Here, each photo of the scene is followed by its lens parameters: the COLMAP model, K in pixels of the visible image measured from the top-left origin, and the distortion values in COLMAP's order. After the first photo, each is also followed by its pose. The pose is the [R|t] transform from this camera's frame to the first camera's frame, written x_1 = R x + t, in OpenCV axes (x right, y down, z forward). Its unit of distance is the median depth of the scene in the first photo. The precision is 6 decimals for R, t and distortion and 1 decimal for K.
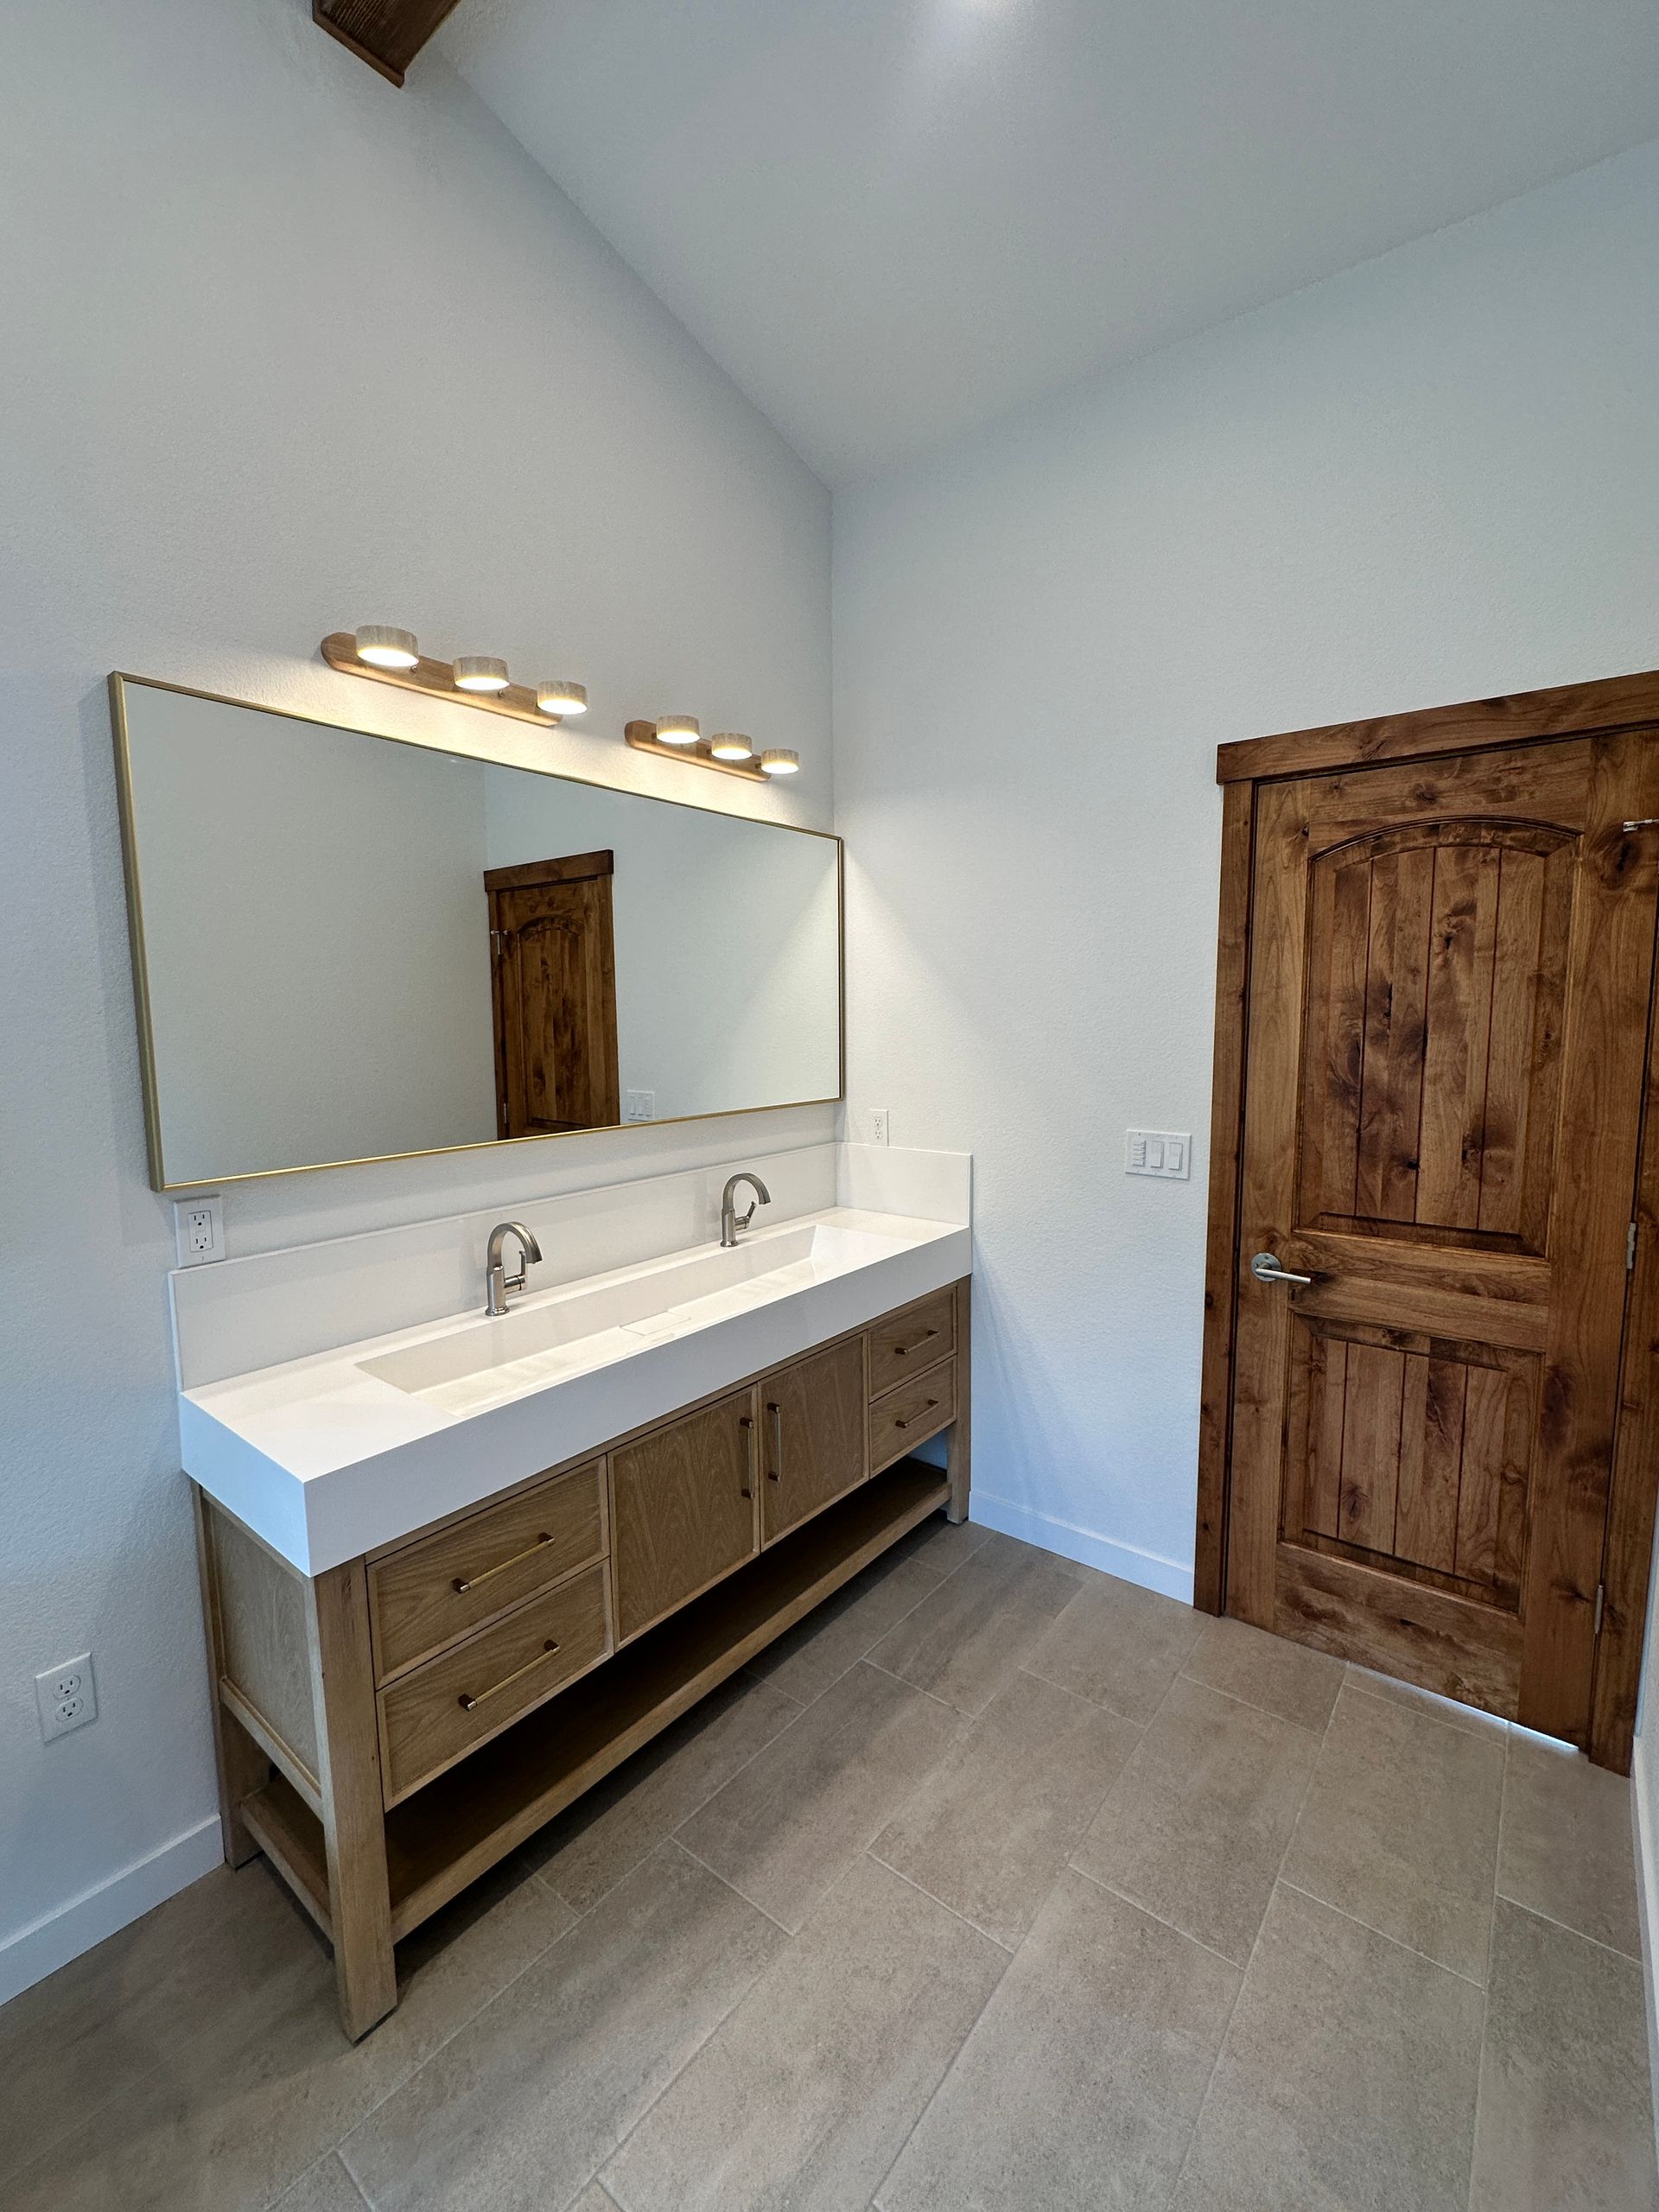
lens RADIAL K [[927.6, 0, 829.5], [0, 927.6, 1106.0], [0, 0, 1]] dist [-0.002134, -0.000201]
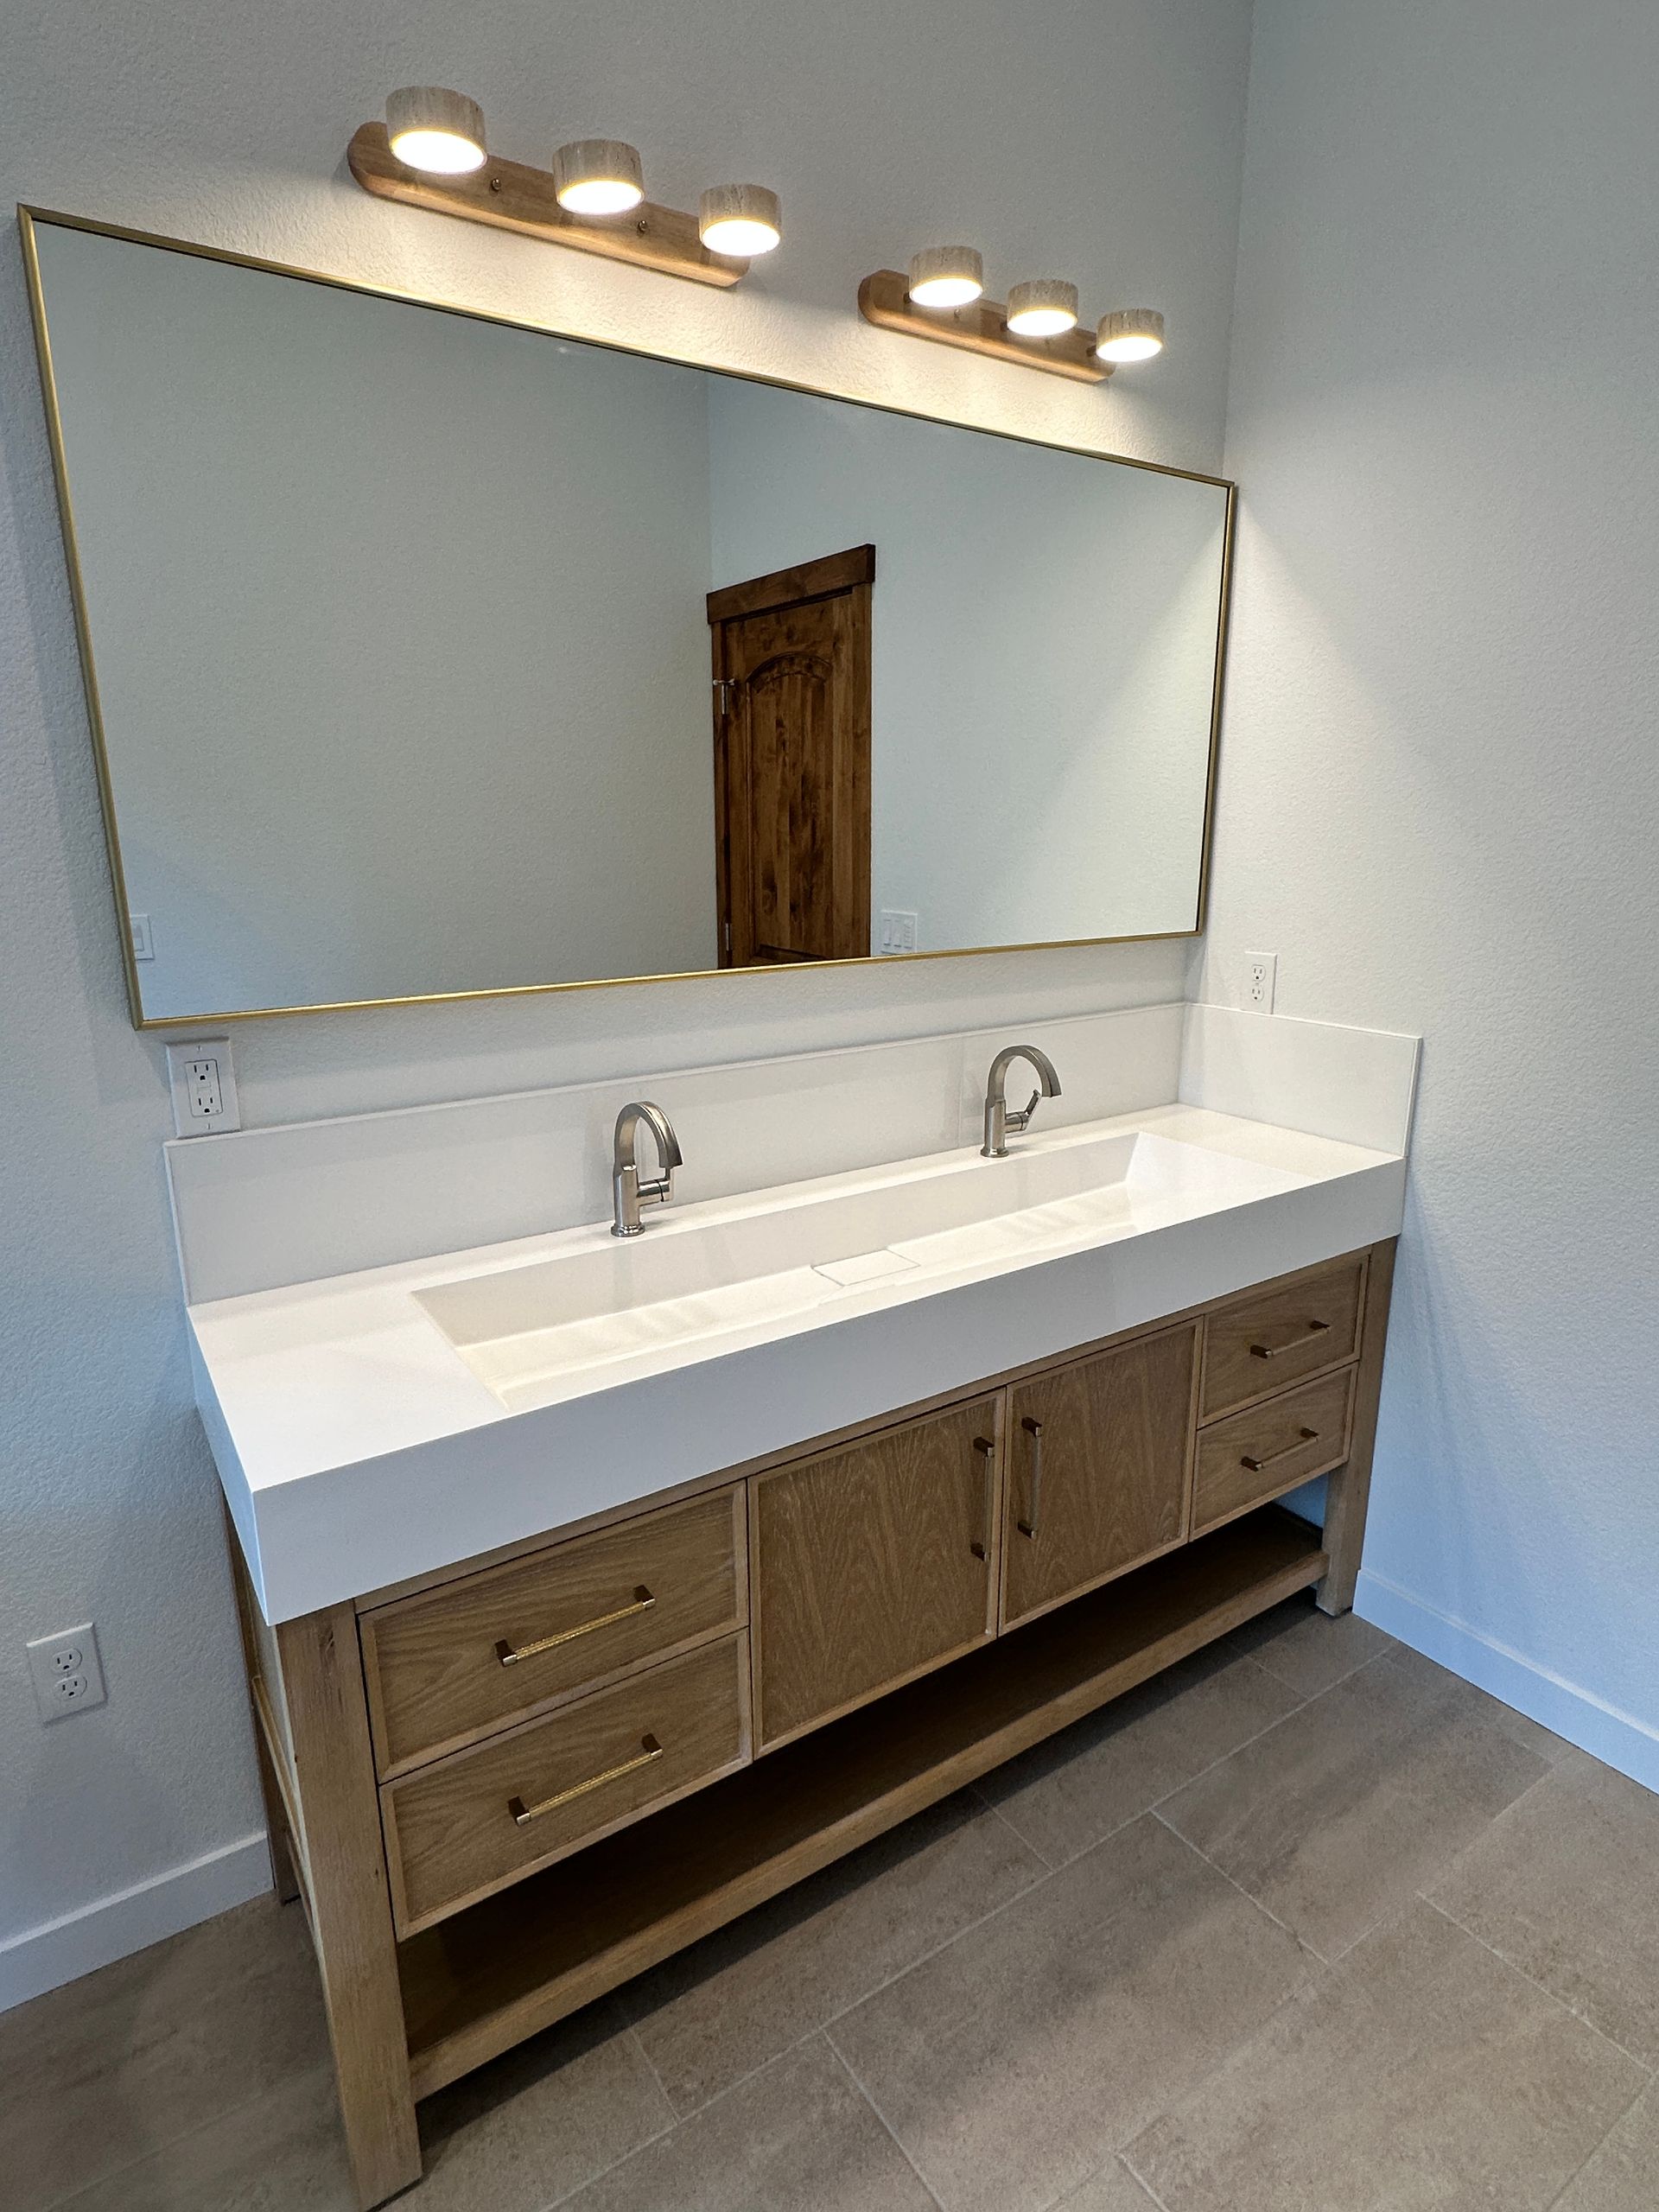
lens RADIAL K [[1185.5, 0, 818.6], [0, 1185.5, 1102.8], [0, 0, 1]] dist [-0.004326, 0.000697]
pose [[0.950787, 0.078941, -0.299619, 0.023042], [-0.036885, 0.988961, 0.143515, 0.000396], [0.307641, -0.125401, 0.943203, 0.211387]]
